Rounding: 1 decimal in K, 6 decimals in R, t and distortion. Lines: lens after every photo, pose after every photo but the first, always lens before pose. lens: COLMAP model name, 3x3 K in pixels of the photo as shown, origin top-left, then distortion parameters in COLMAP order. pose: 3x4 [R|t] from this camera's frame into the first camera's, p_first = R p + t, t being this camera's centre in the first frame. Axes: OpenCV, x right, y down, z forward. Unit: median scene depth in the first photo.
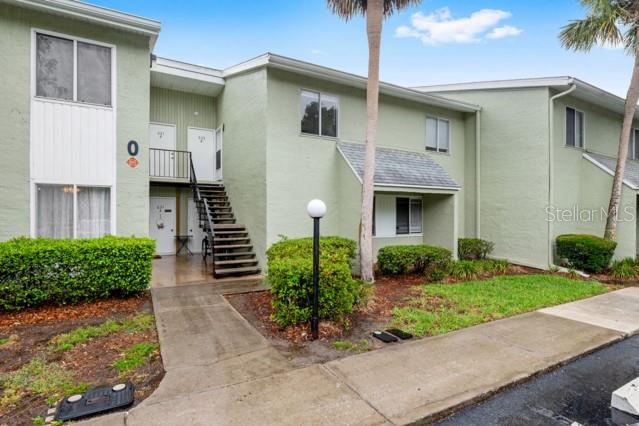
lens RADIAL K [[329.6, 0, 319.5], [0, 329.6, 213.0], [0, 0, 1]] dist [0.001318, -0.000123]
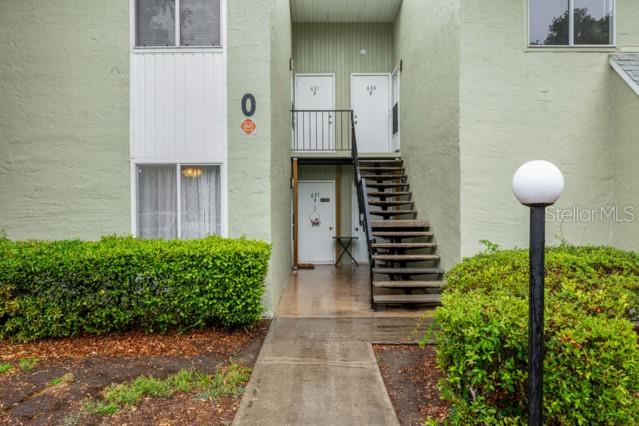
lens RADIAL K [[476.9, 0, 319.5], [0, 476.9, 213.0], [0, 0, 1]] dist [-0.001452, 0.001084]
pose [[0.872776, -0.001176, -0.488120, 0.024890], [0.010198, 0.999823, 0.015827, 0.006907], [0.488015, -0.018791, 0.872633, 0.201420]]
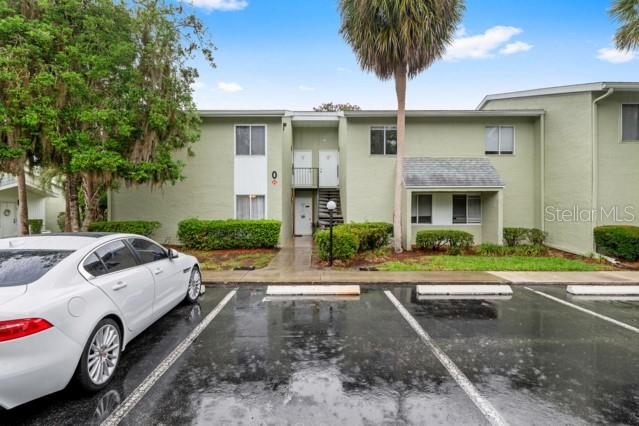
lens RADIAL K [[327.4, 0, 319.2], [0, 327.4, 207.6], [0, 0, 1]] dist [0.002183, 0.000075]
pose [[0.871774, -0.006830, -0.489860, 0.541864], [0.006689, 0.999976, -0.002038, 0.002981], [0.489862, -0.001500, 0.871799, -0.494930]]
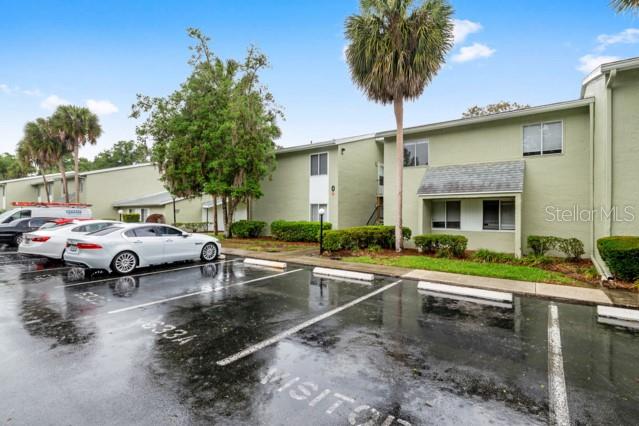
lens RADIAL K [[305.8, 0, 316.9], [0, 305.8, 213.8], [0, 0, 1]] dist [0.002502, -0.000184]
pose [[0.409730, -0.002070, -0.912205, 1.407576], [0.002545, 0.999996, -0.001126, 0.005320], [0.912203, -0.001860, 0.409733, -0.095323]]
